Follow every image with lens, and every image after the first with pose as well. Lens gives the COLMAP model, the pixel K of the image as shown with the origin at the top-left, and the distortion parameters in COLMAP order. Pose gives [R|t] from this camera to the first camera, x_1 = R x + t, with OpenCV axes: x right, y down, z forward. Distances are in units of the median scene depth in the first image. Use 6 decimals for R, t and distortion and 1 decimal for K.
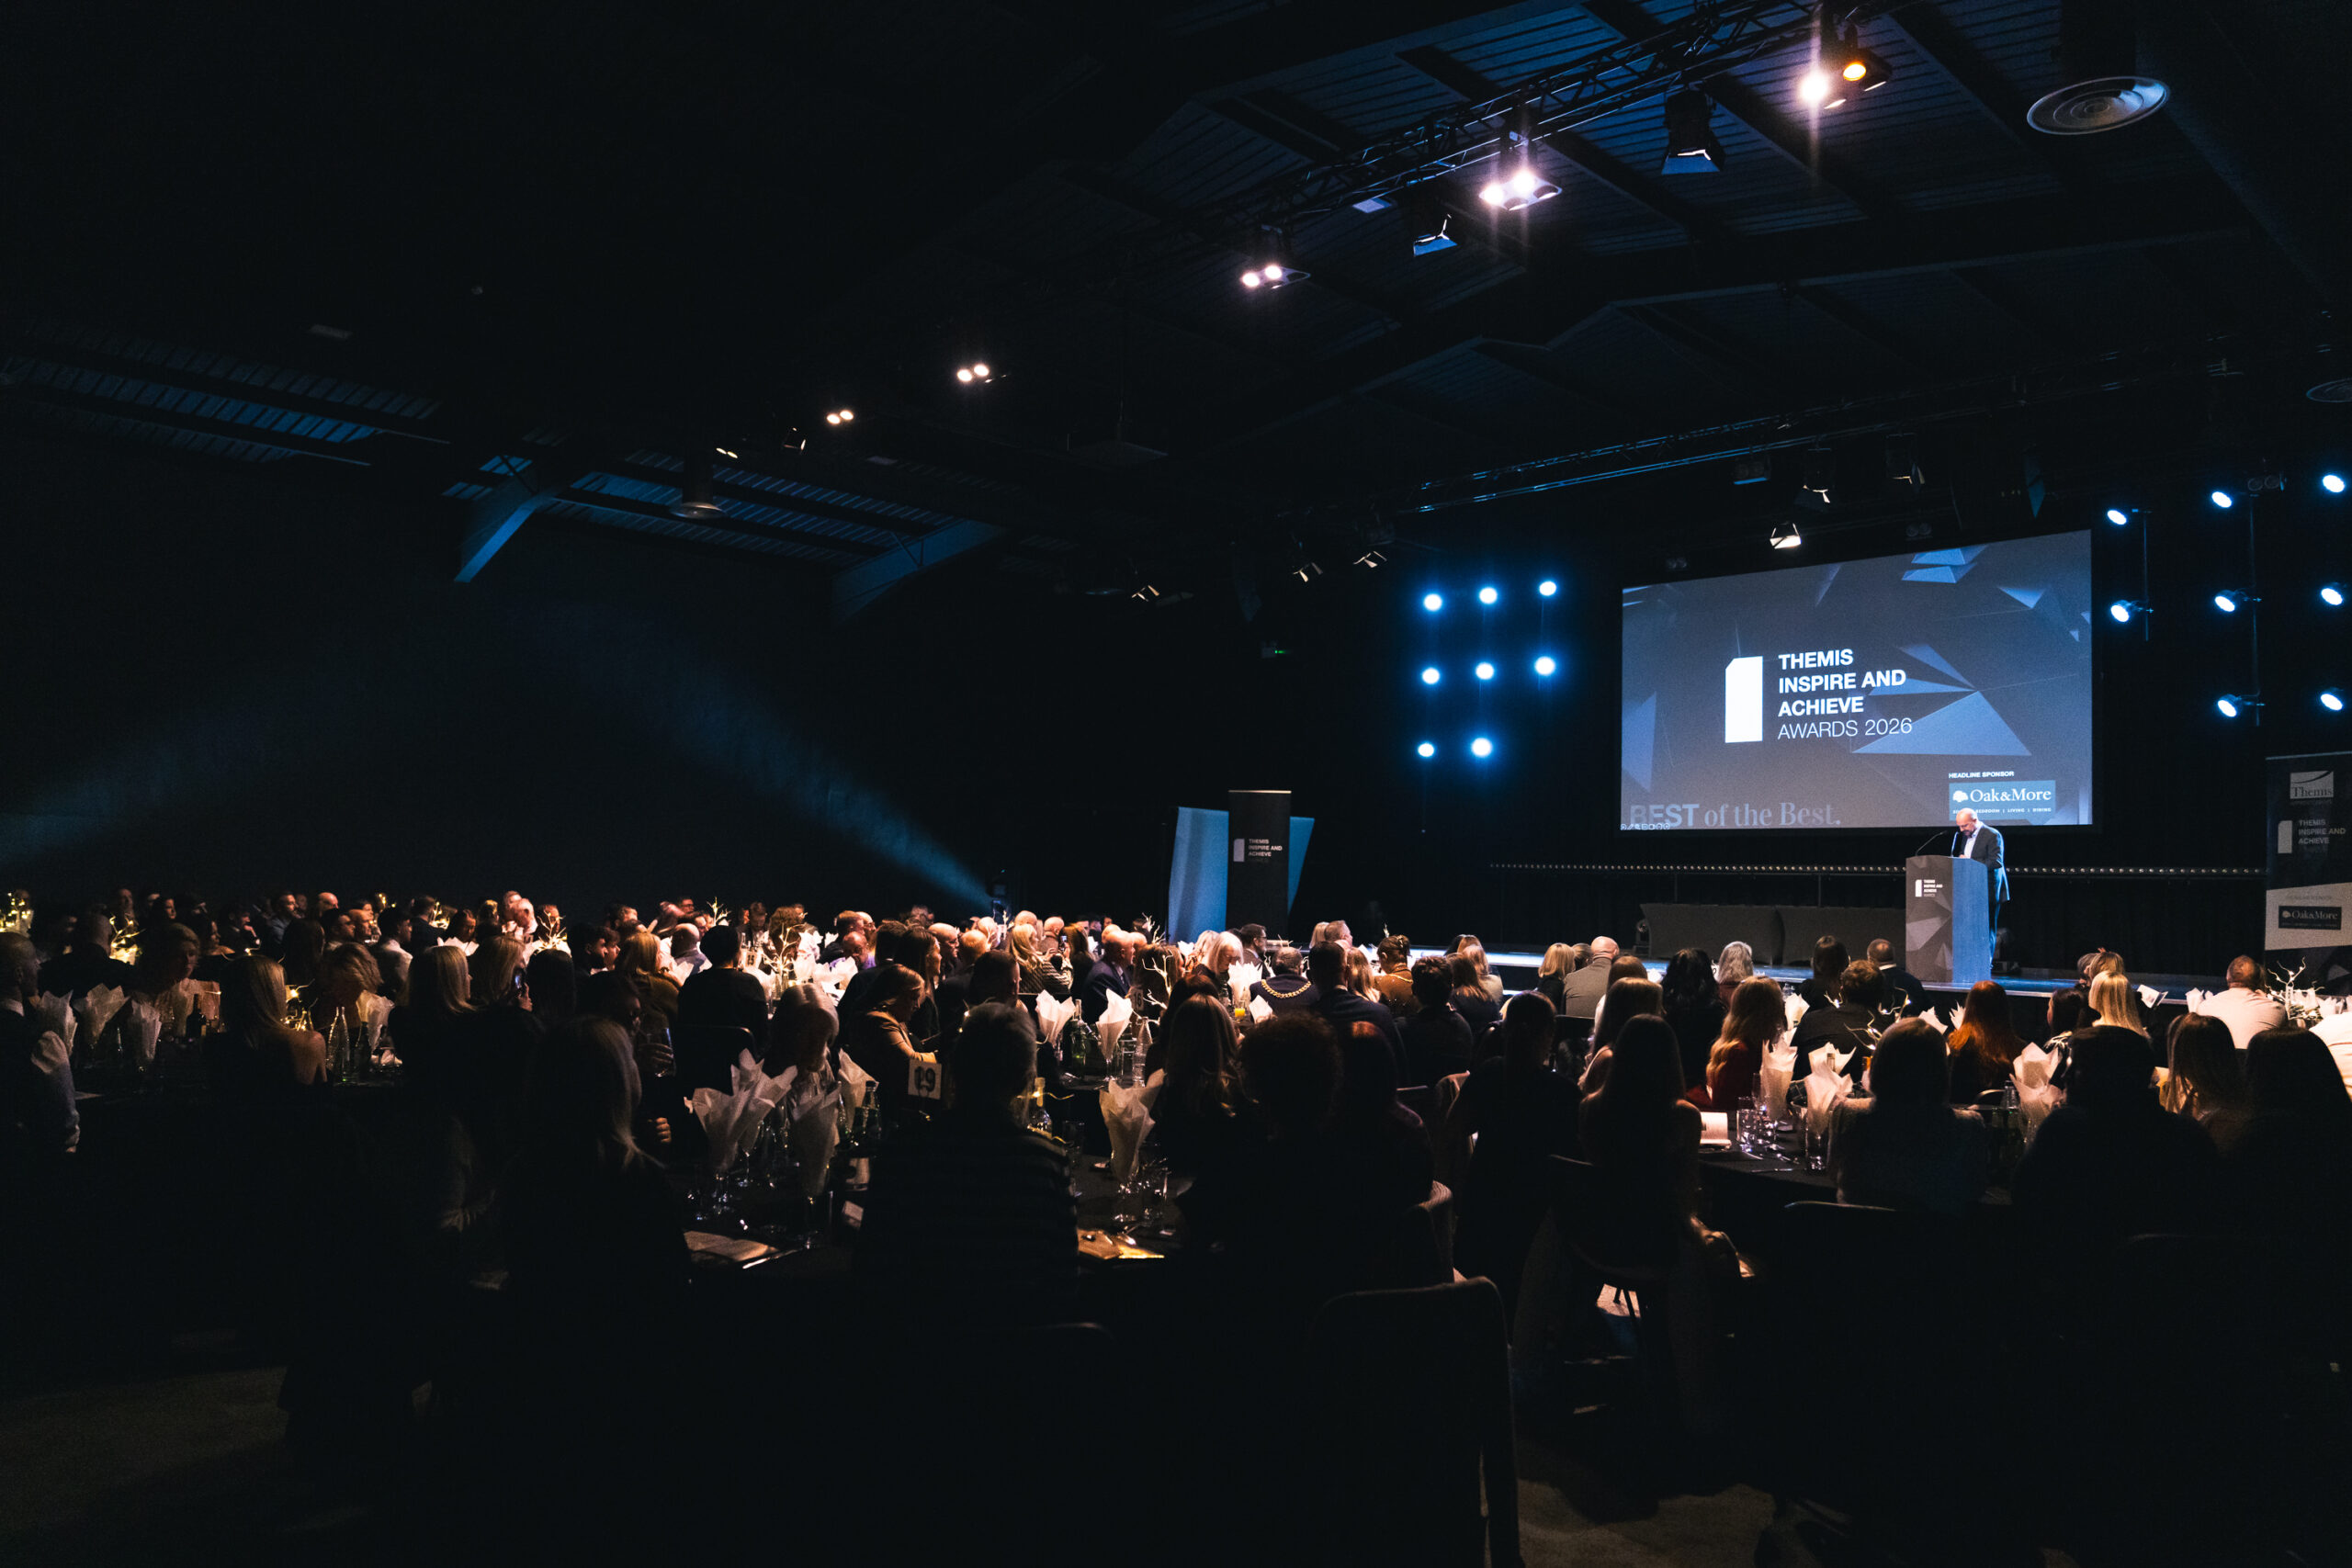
lens RADIAL K [[1736.2, 0, 1175.4], [0, 1736.2, 837.7], [0, 0, 1]] dist [0.004203, -0.000482]
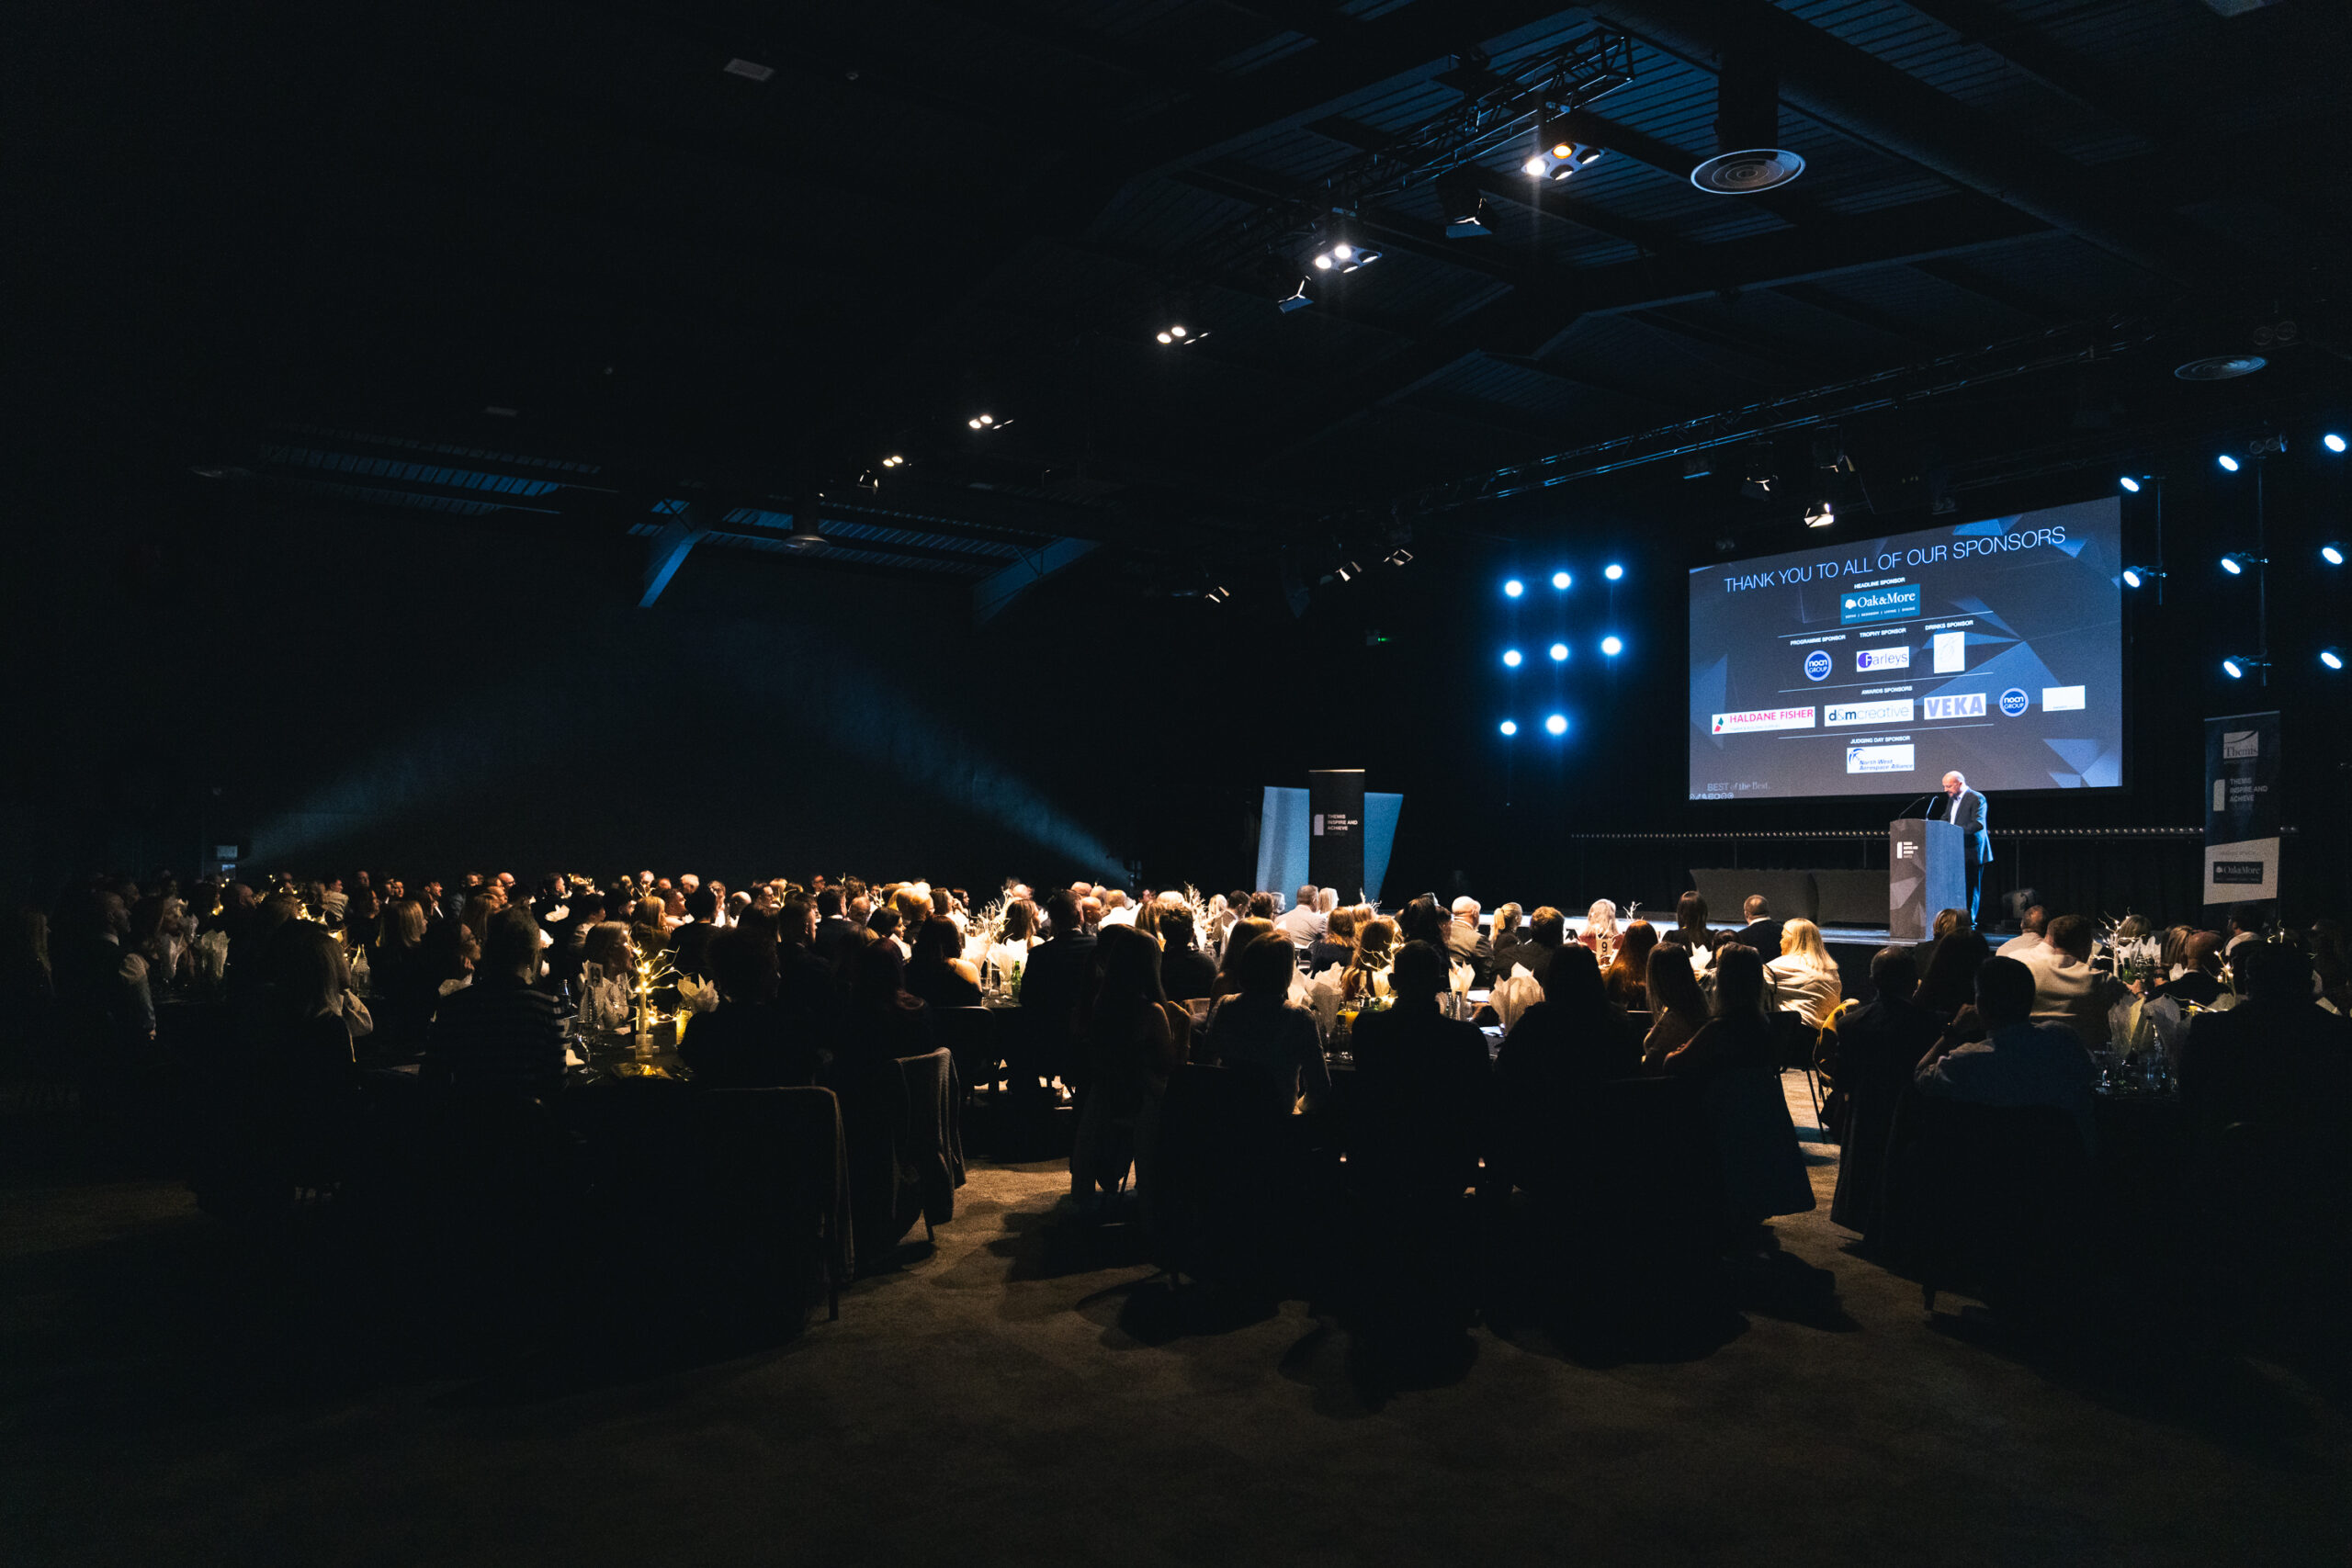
lens RADIAL K [[1736.2, 0, 1175.4], [0, 1736.2, 837.7], [0, 0, 1]] dist [0.004203, -0.000482]
pose [[0.983768, -0.014476, -0.178860, 0.137958], [0.016491, 0.999816, 0.009786, 0.002940], [0.178686, -0.012577, 0.983826, -0.085855]]
